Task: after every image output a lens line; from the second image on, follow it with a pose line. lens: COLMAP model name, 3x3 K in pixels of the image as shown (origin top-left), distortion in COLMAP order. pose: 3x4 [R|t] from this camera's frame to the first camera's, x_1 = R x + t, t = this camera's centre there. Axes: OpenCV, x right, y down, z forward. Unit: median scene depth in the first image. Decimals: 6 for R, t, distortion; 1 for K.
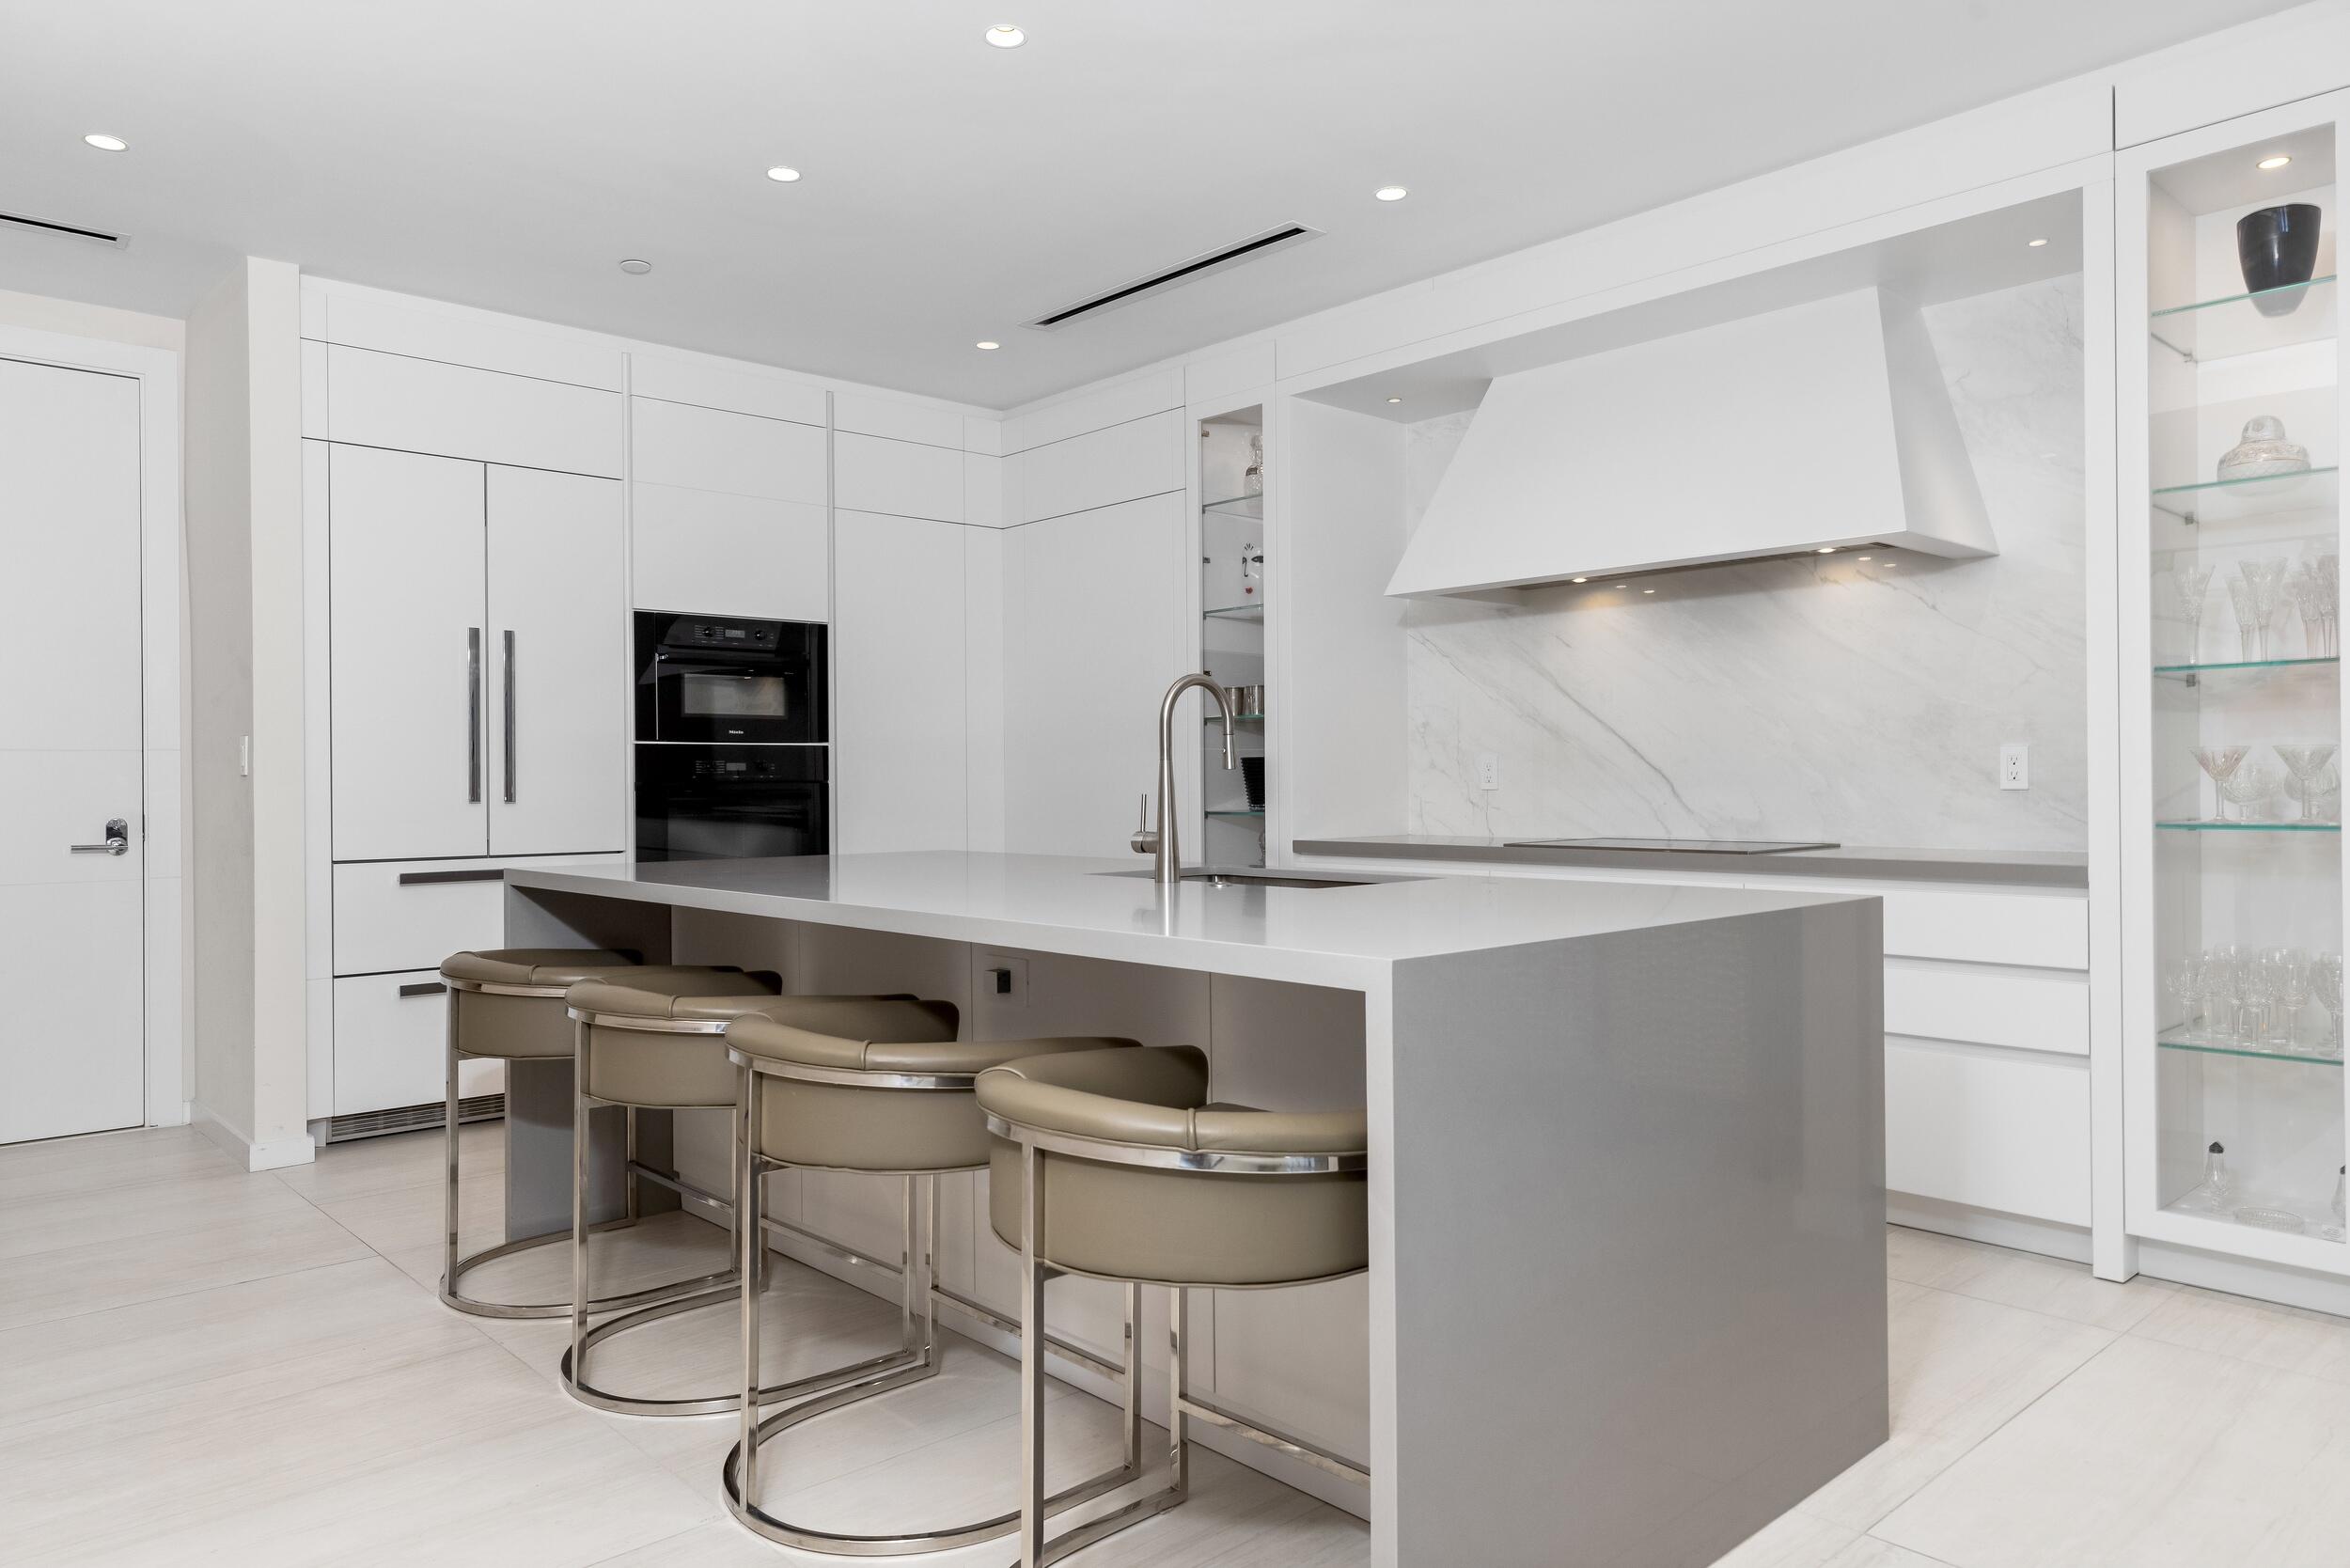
lens RADIAL K [[1535.0, 0, 1175.0], [0, 1535.0, 784.0], [0, 0, 1]] dist [-0.004879, -0.001632]
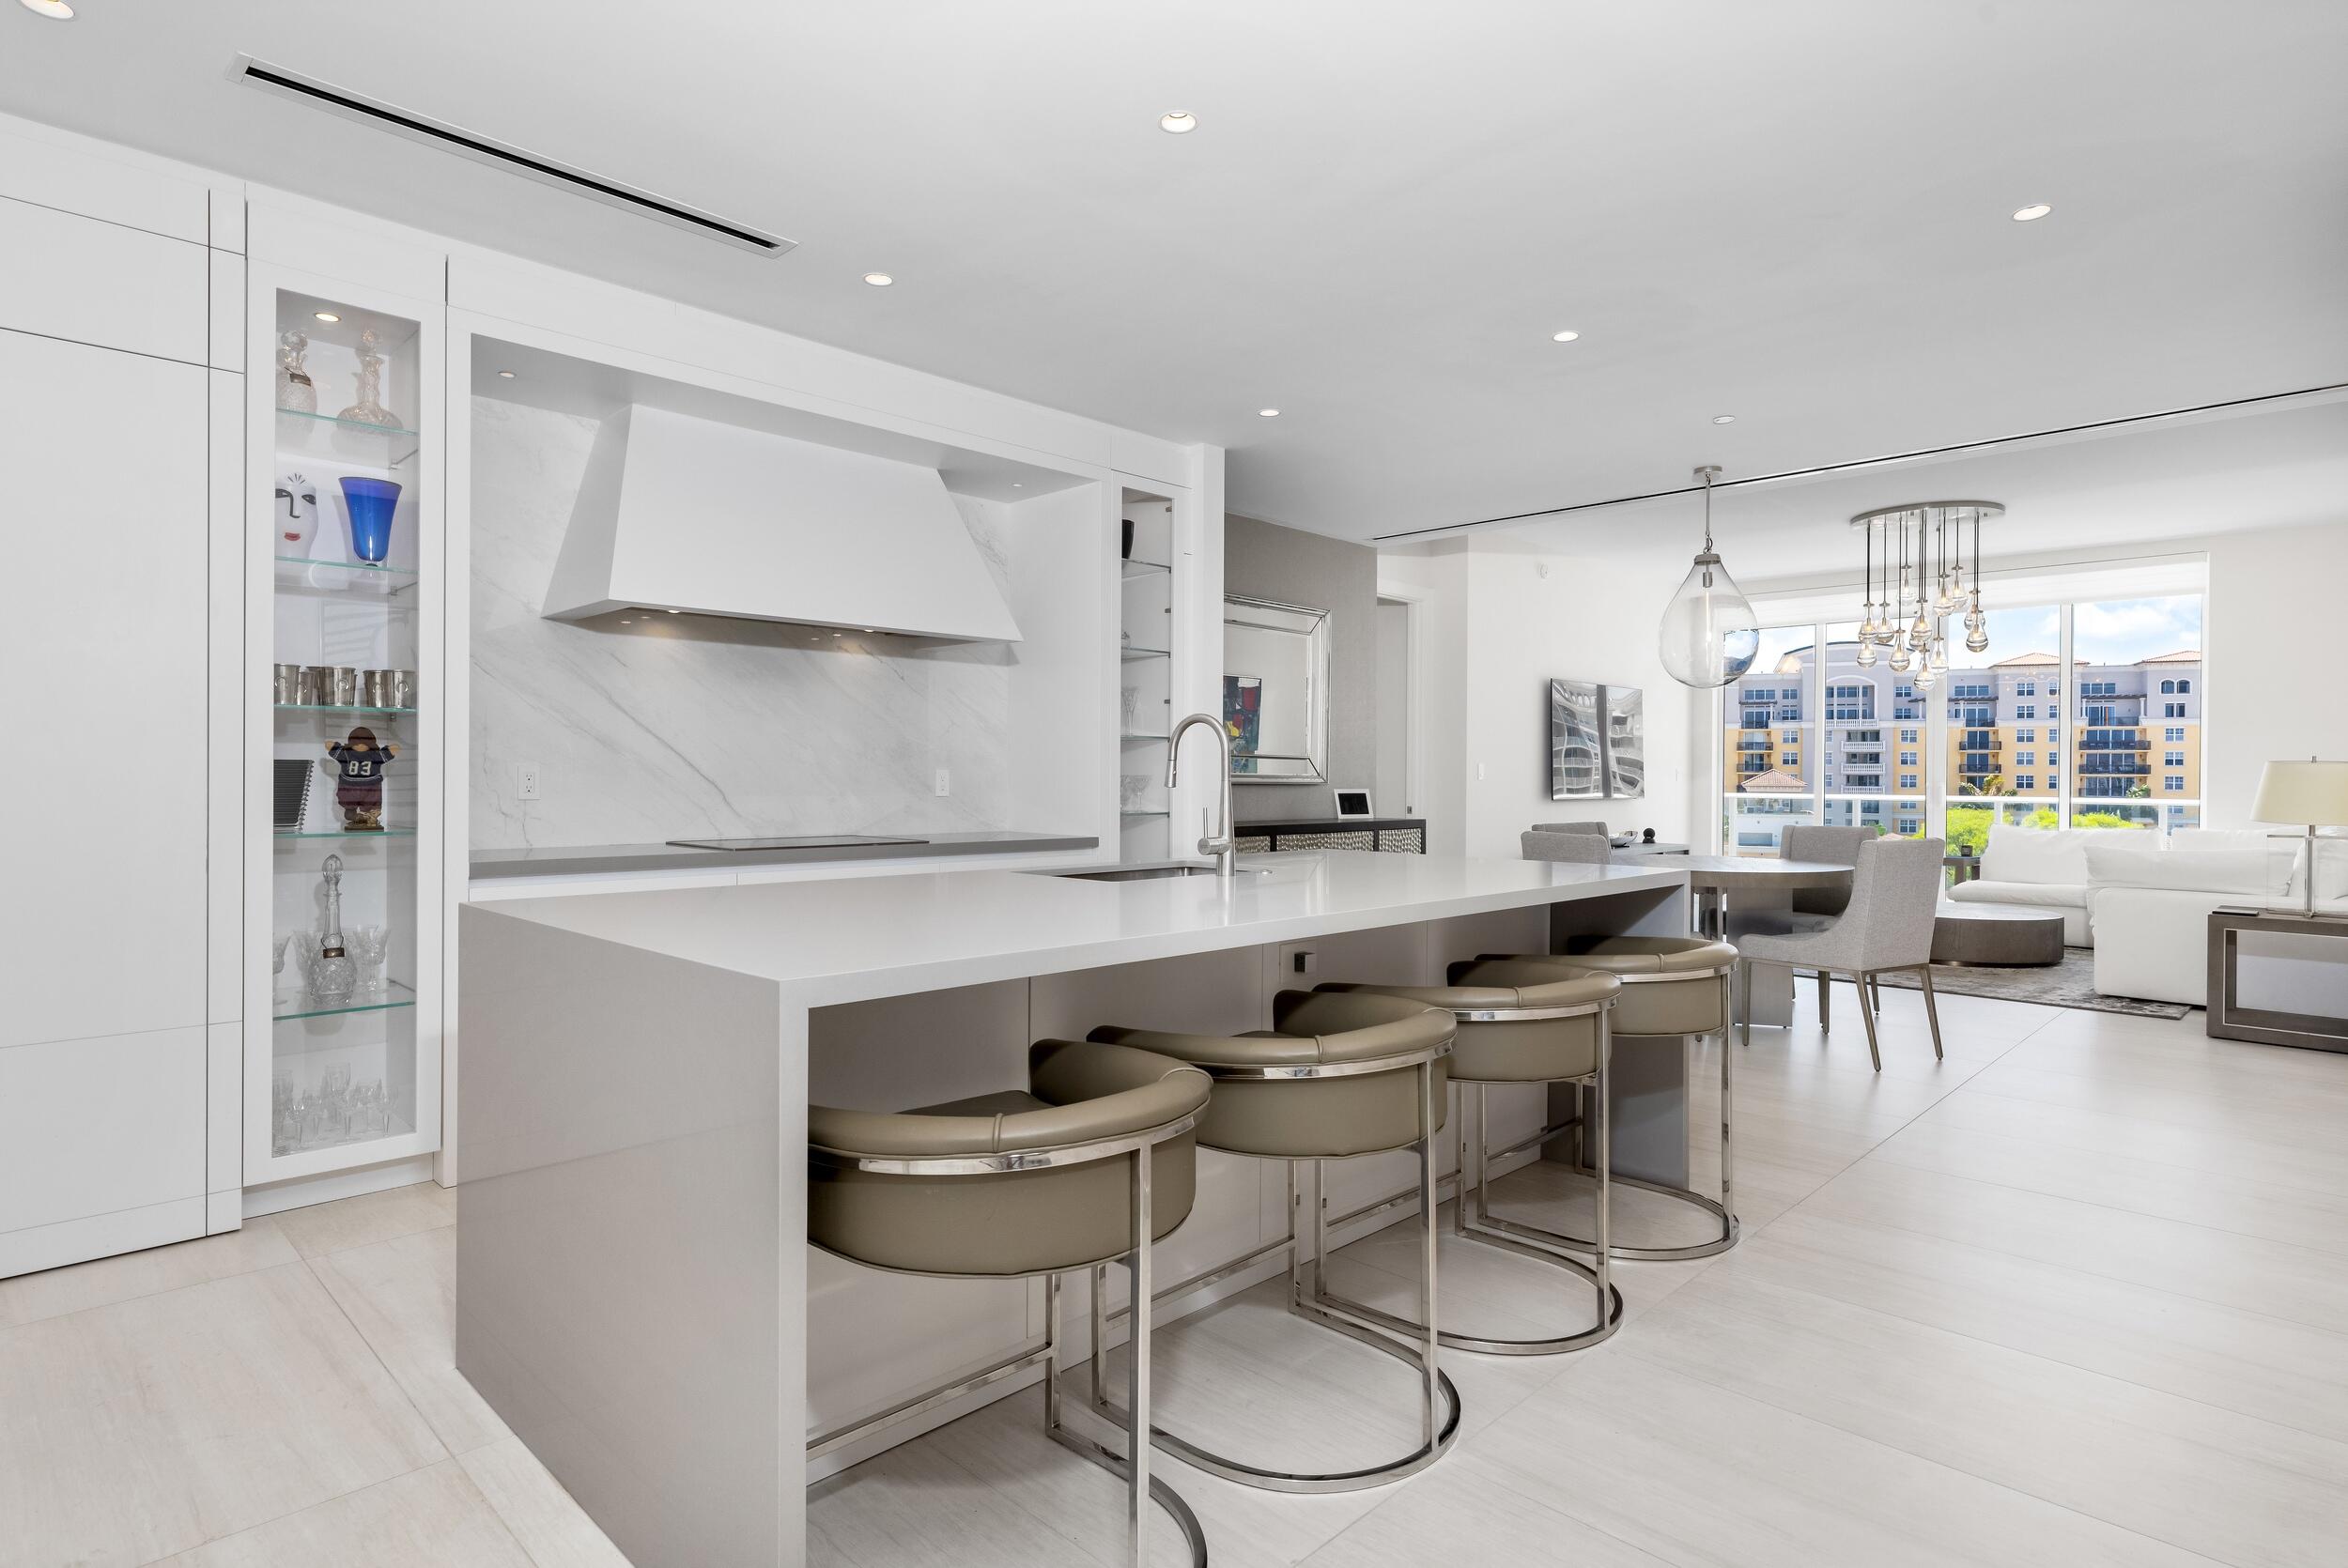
lens RADIAL K [[1202.4, 0, 1186.8], [0, 1202.4, 776.1], [0, 0, 1]] dist [0.002350, 0.000074]
pose [[-0.046721, 0.006104, 0.998889, -0.729629], [0.004391, 0.999973, -0.005905, -0.009395], [-0.998898, 0.004111, -0.046747, 0.787629]]
